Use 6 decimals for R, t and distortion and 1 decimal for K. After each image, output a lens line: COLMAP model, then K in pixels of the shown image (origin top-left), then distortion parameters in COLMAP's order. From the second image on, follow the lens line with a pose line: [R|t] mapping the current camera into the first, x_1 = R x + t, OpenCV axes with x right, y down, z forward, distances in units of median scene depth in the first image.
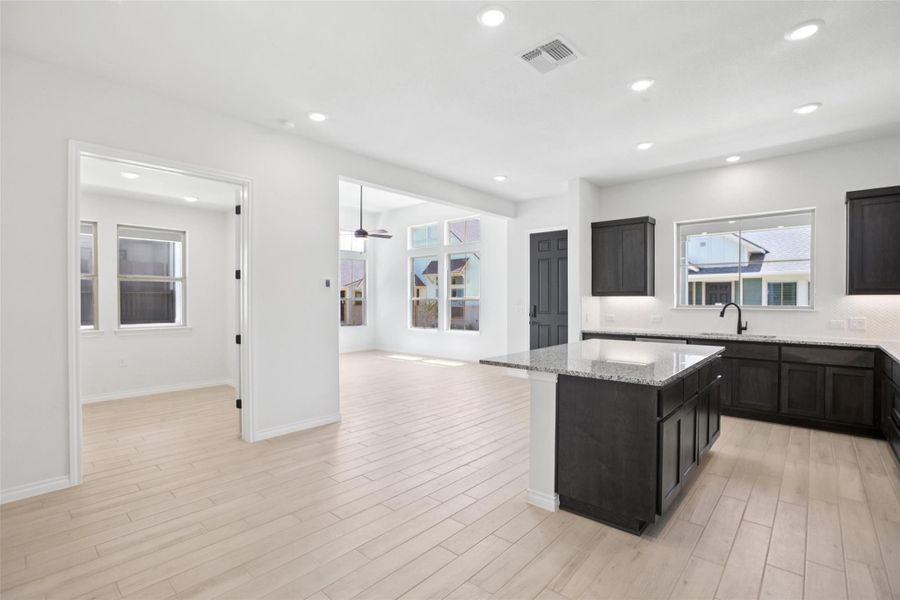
lens RADIAL K [[423.3, 0, 448.5], [0, 423.3, 301.0], [0, 0, 1]] dist [-0.020046, 0.001412]
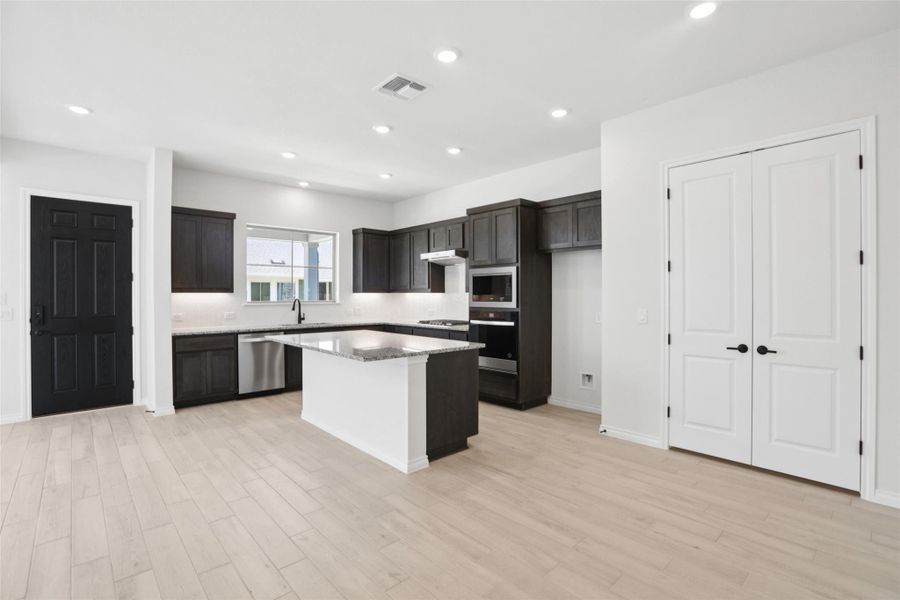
lens RADIAL K [[423.3, 0, 450.7], [0, 423.3, 293.9], [0, 0, 1]] dist [-0.020046, 0.001412]
pose [[0.107268, 0.002742, 0.994226, -0.497900], [0.007900, 0.999962, -0.003610, -0.001491], [-0.994199, 0.008241, 0.107242, 0.402513]]
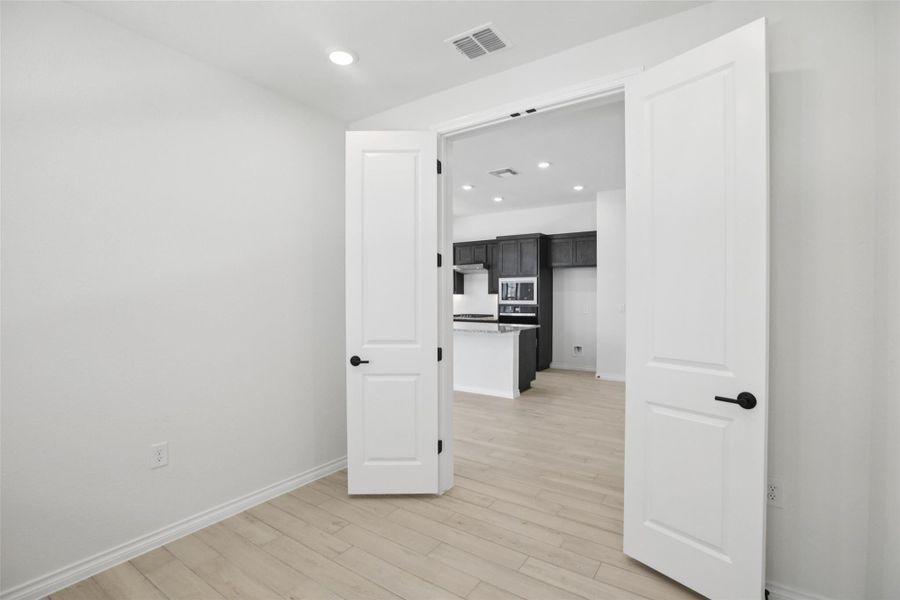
lens RADIAL K [[423.3, 0, 453.5], [0, 423.3, 298.4], [0, 0, 1]] dist [-0.020046, 0.001412]
pose [[-0.128100, -0.004177, 0.991752, -0.669247], [0.007006, 0.999962, 0.005117, -0.001674], [-0.991737, 0.007604, -0.128066, 0.566504]]
